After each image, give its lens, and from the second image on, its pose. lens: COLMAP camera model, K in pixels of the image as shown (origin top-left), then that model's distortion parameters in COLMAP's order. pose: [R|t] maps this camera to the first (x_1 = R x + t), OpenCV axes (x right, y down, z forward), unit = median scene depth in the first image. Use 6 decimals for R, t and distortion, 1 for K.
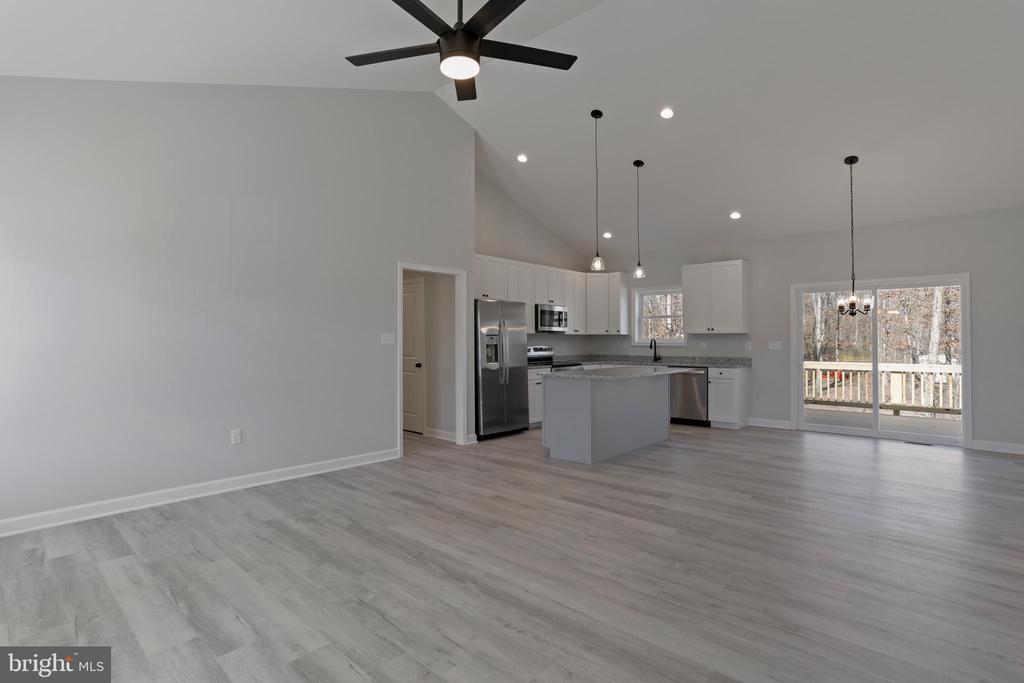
lens RADIAL K [[496.9, 0, 502.4], [0, 496.9, 333.7], [0, 0, 1]] dist [-0.071386, 0.042574]
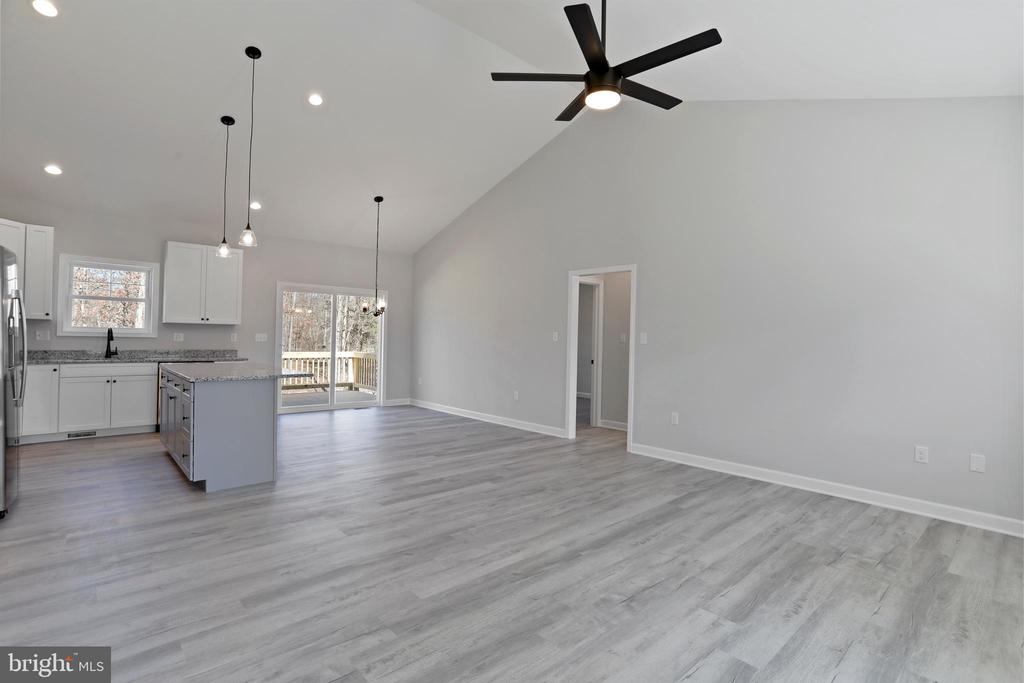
lens RADIAL K [[496.9, 0, 502.4], [0, 496.9, 333.7], [0, 0, 1]] dist [-0.071386, 0.042574]
pose [[0.100602, 0.008757, 0.994888, -0.901395], [-0.031773, 0.999480, -0.005584, 0.011928], [-0.994419, -0.031048, 0.100828, 0.803001]]
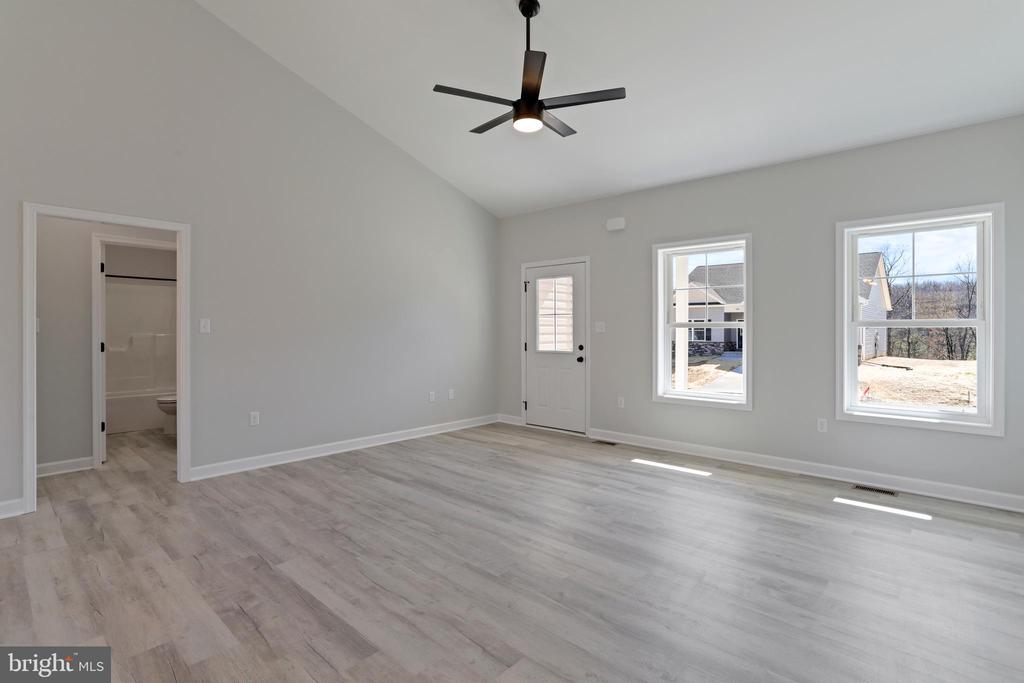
lens RADIAL K [[496.9, 0, 502.4], [0, 496.9, 333.7], [0, 0, 1]] dist [-0.071386, 0.042574]
pose [[-0.999984, -0.001082, -0.005565, -0.006545], [-0.001064, 0.999994, -0.003182, 0.023583], [0.005568, -0.003176, -0.999979, 1.709845]]
